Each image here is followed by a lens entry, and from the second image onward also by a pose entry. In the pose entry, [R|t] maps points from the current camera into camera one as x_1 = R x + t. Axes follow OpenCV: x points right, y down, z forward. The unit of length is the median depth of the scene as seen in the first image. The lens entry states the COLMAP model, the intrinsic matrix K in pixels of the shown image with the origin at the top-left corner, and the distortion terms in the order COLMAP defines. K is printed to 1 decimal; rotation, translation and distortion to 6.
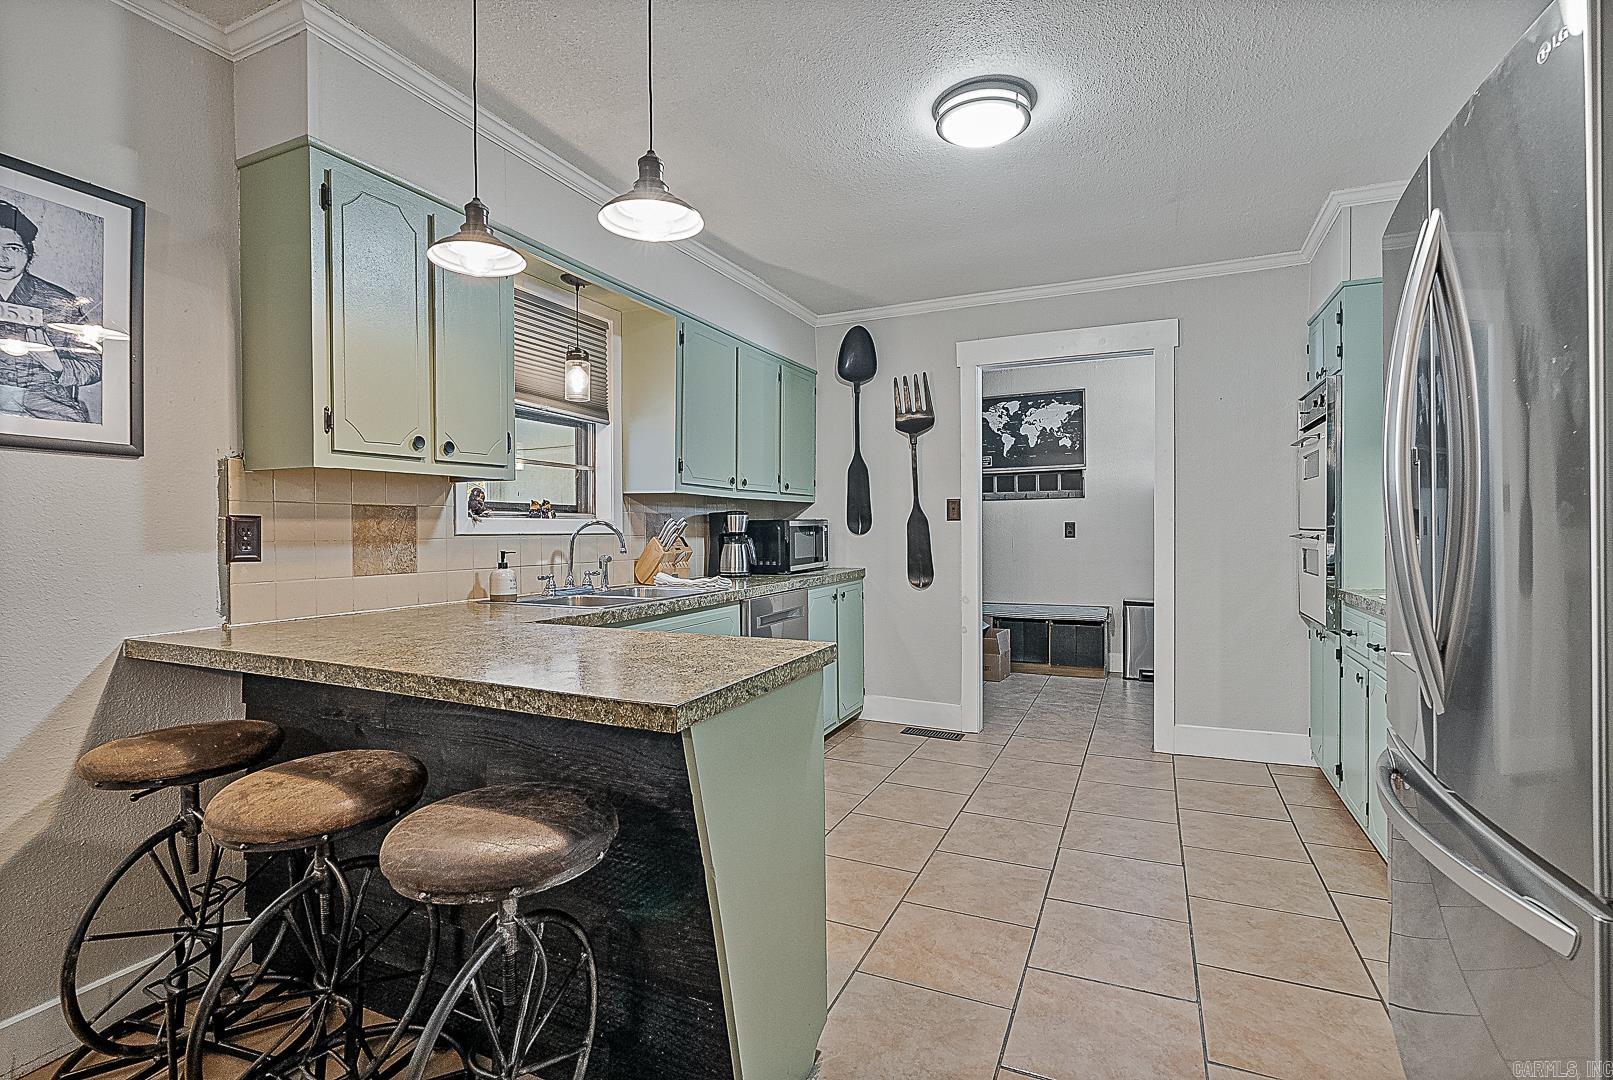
lens RADIAL K [[740.1, 0, 806.3], [0, 740.1, 533.2], [0, 0, 1]] dist [-0.000873, -0.000222]
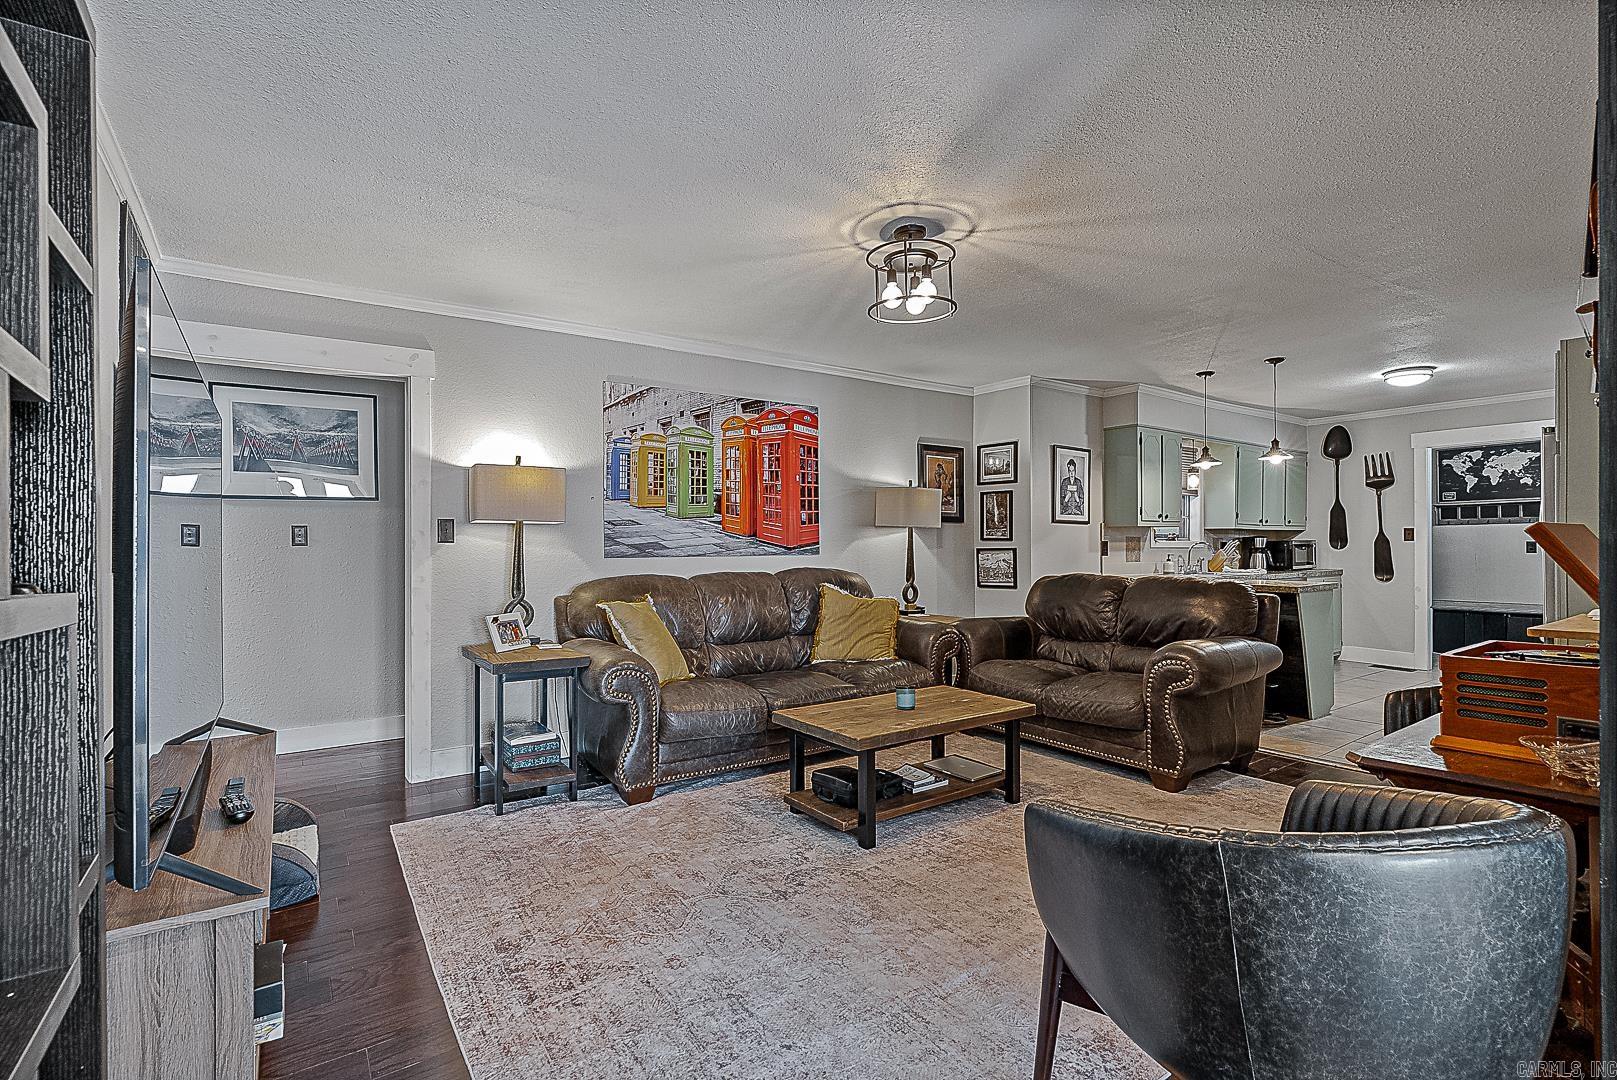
lens RADIAL K [[741.9, 0, 808.3], [0, 741.9, 544.3], [0, 0, 1]] dist [-0.000873, -0.000222]
pose [[0.861272, 0.001970, -0.508140, -0.115184], [-0.005450, 0.999971, -0.005361, 0.006463], [0.508115, 0.007387, 0.861258, -1.110794]]
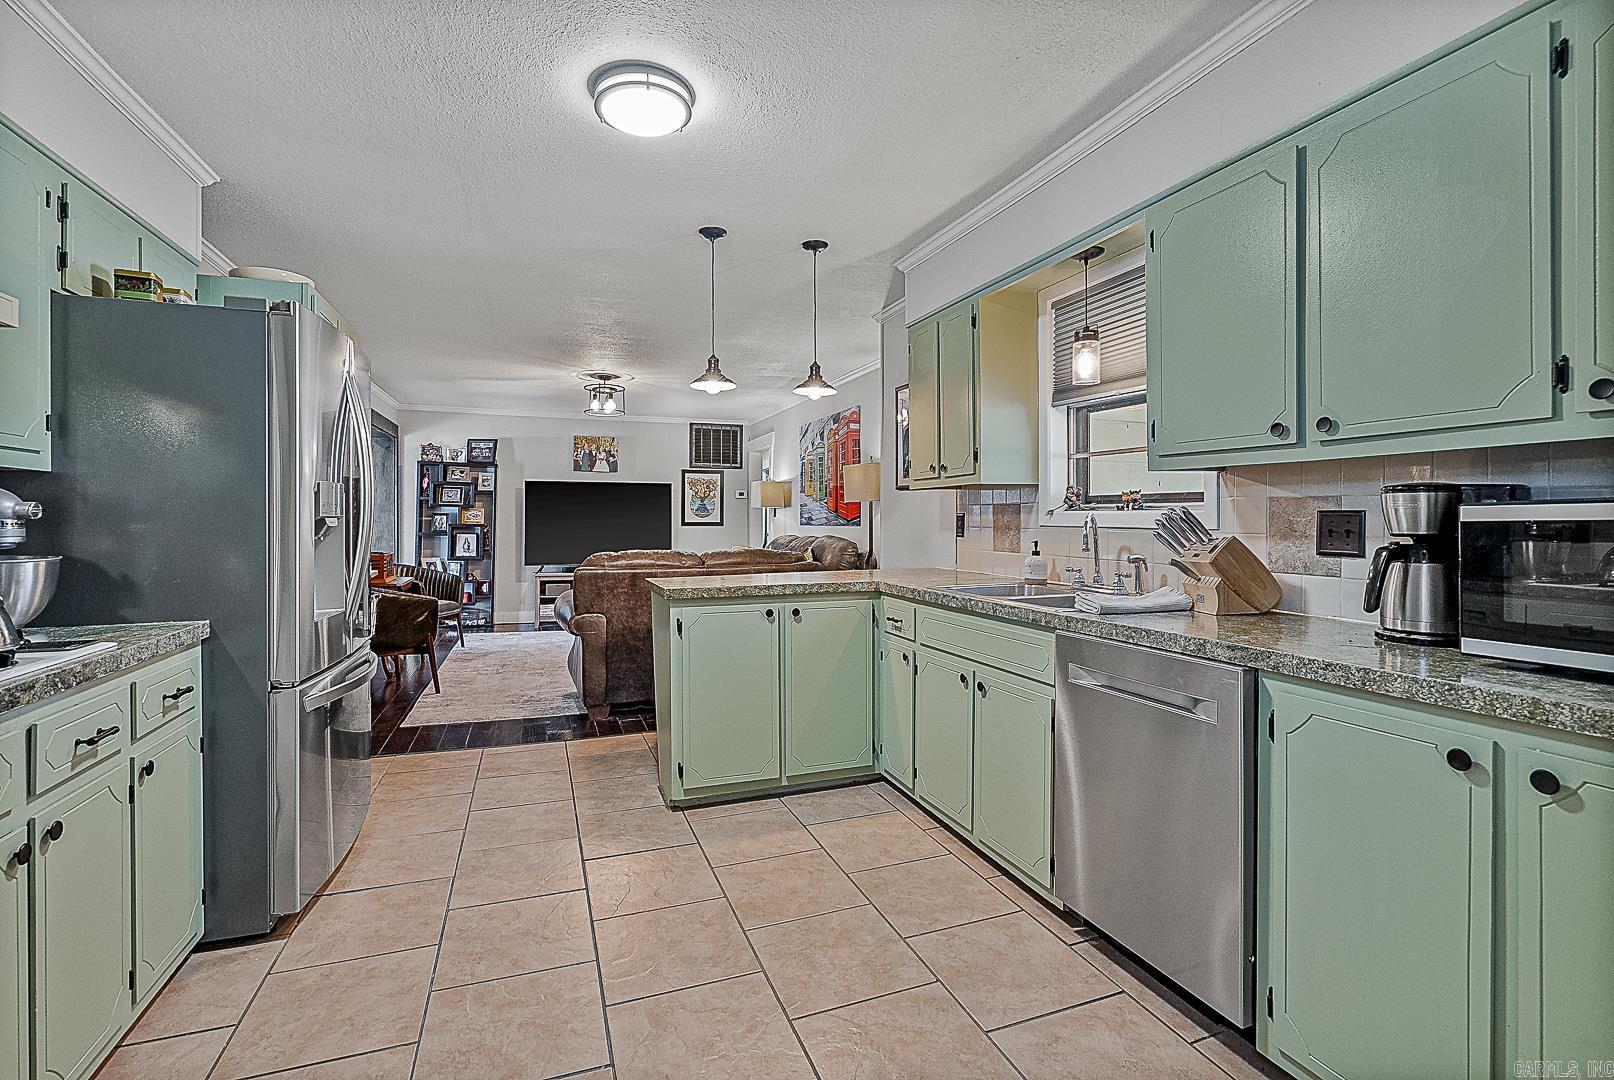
lens RADIAL K [[740.5, 0, 807.0], [0, 740.5, 517.9], [0, 0, 1]] dist [-0.000873, -0.000222]
pose [[-0.707535, 0.009068, -0.706620, 0.414616], [0.003722, 0.999952, 0.009105, -0.014392], [0.706669, 0.003812, -0.707534, 0.979133]]
